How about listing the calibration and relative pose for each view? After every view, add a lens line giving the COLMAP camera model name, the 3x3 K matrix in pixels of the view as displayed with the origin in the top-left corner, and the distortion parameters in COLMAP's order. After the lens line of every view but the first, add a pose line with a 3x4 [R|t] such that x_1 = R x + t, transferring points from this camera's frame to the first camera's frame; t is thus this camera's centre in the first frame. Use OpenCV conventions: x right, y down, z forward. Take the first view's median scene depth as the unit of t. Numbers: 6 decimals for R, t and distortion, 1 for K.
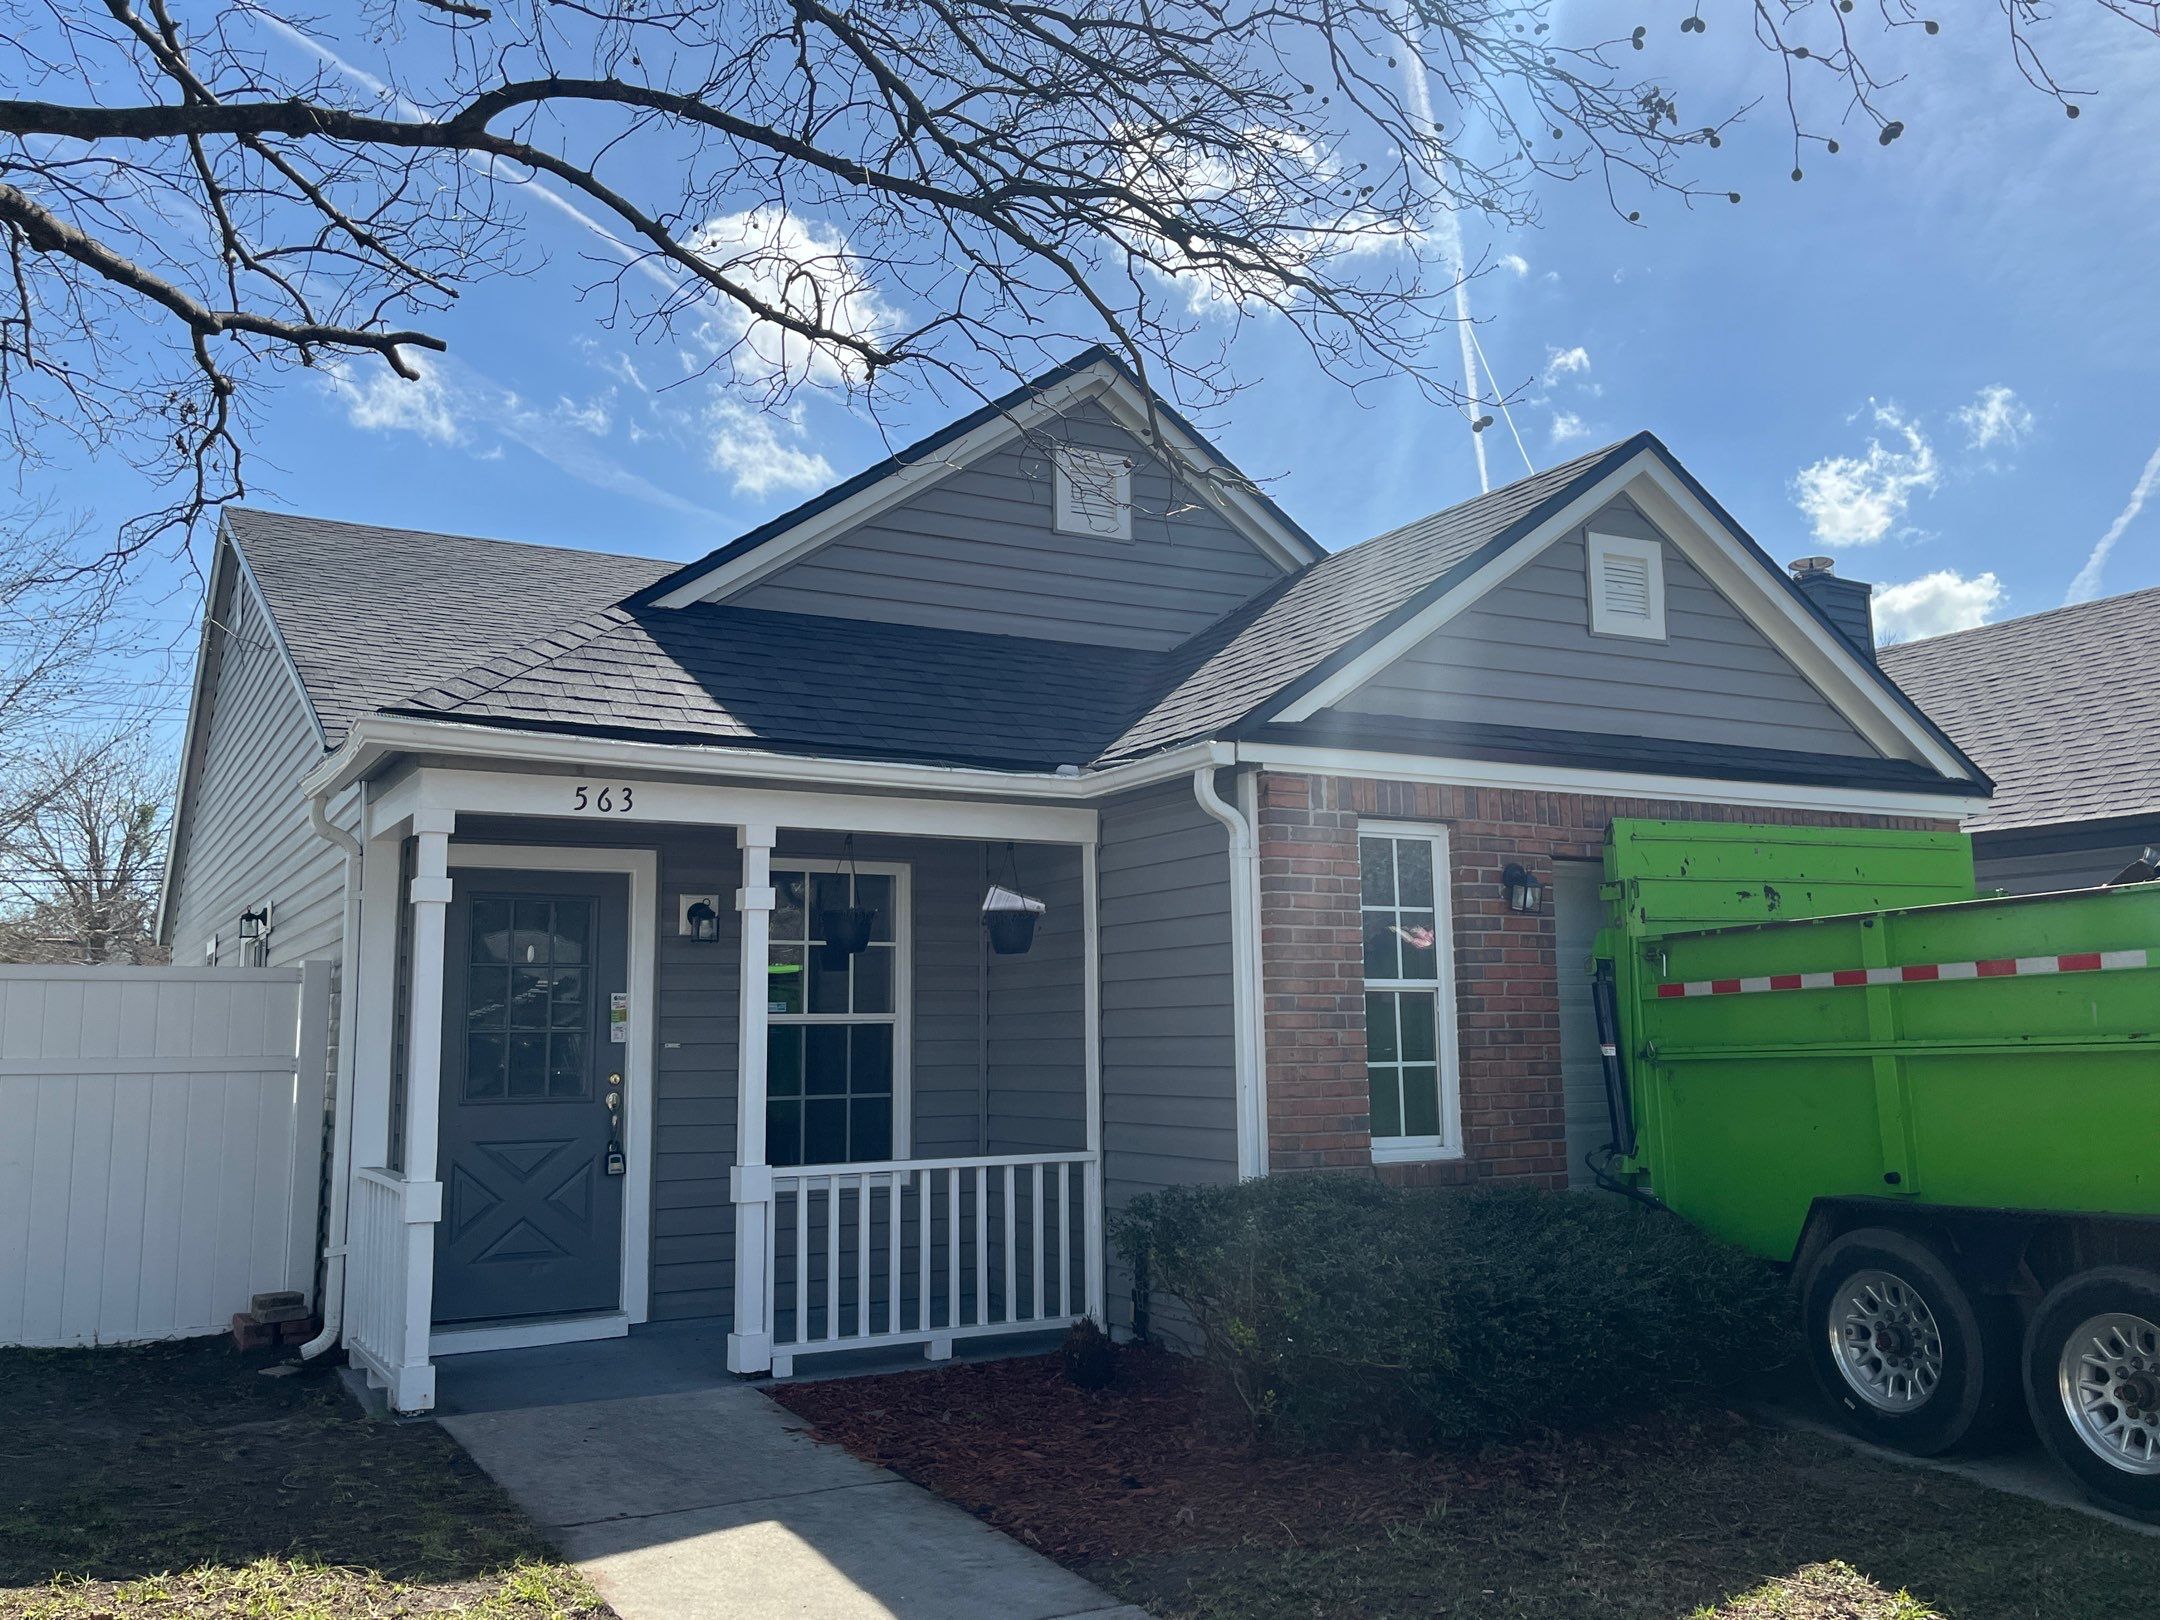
lens RADIAL K [[1706.1, 0, 1085.7], [0, 1706.1, 722.5], [0, 0, 1]] dist [0.057993, -0.082065]
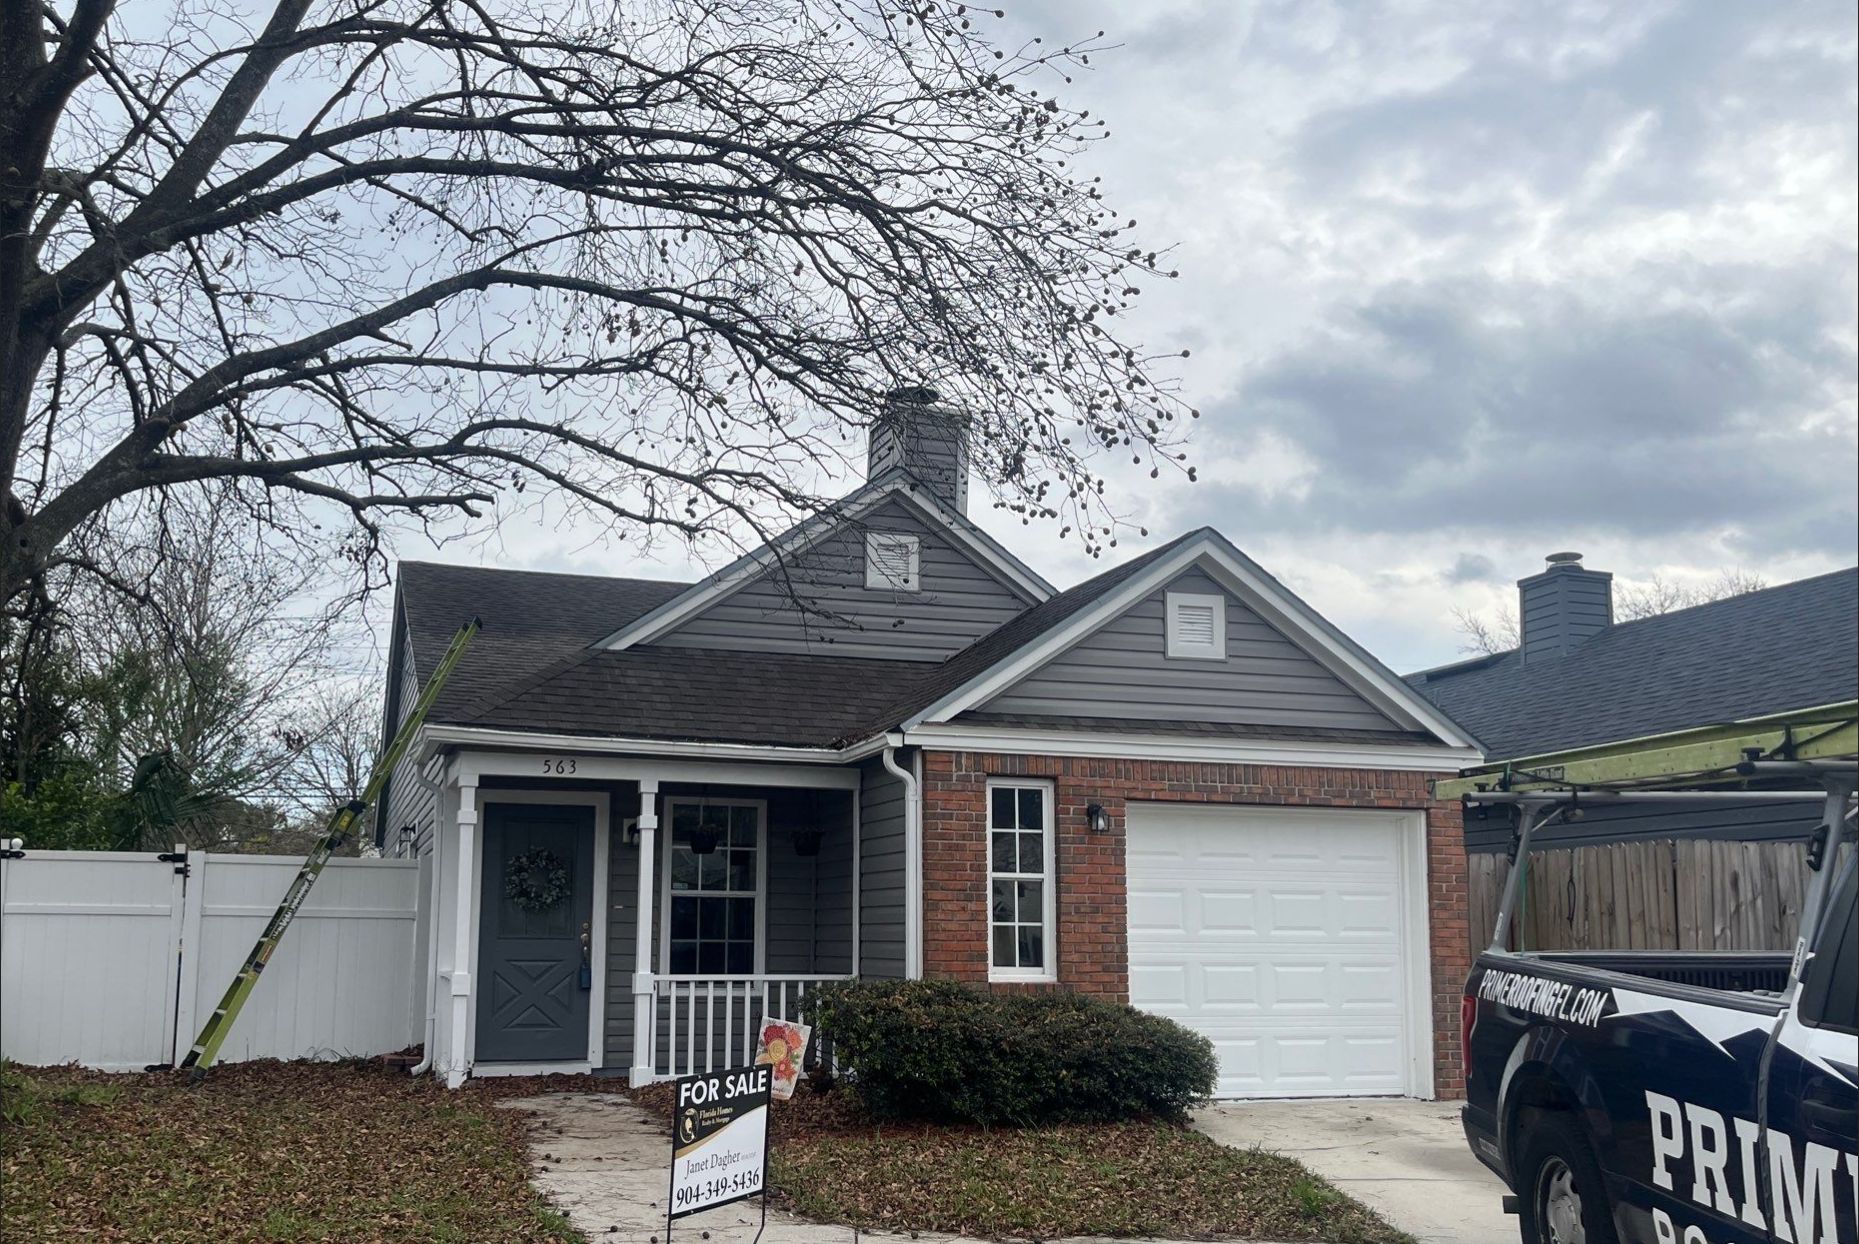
lens RADIAL K [[1745.7, 0, 929.5], [0, 1745.7, 622.0], [0, 0, 1]] dist [0.112995, 0.000999]
pose [[0.975375, -0.015993, -0.219972, 0.454569], [0.015387, 0.999872, -0.004470, -0.083466], [0.220016, 0.000976, 0.975496, -0.645045]]
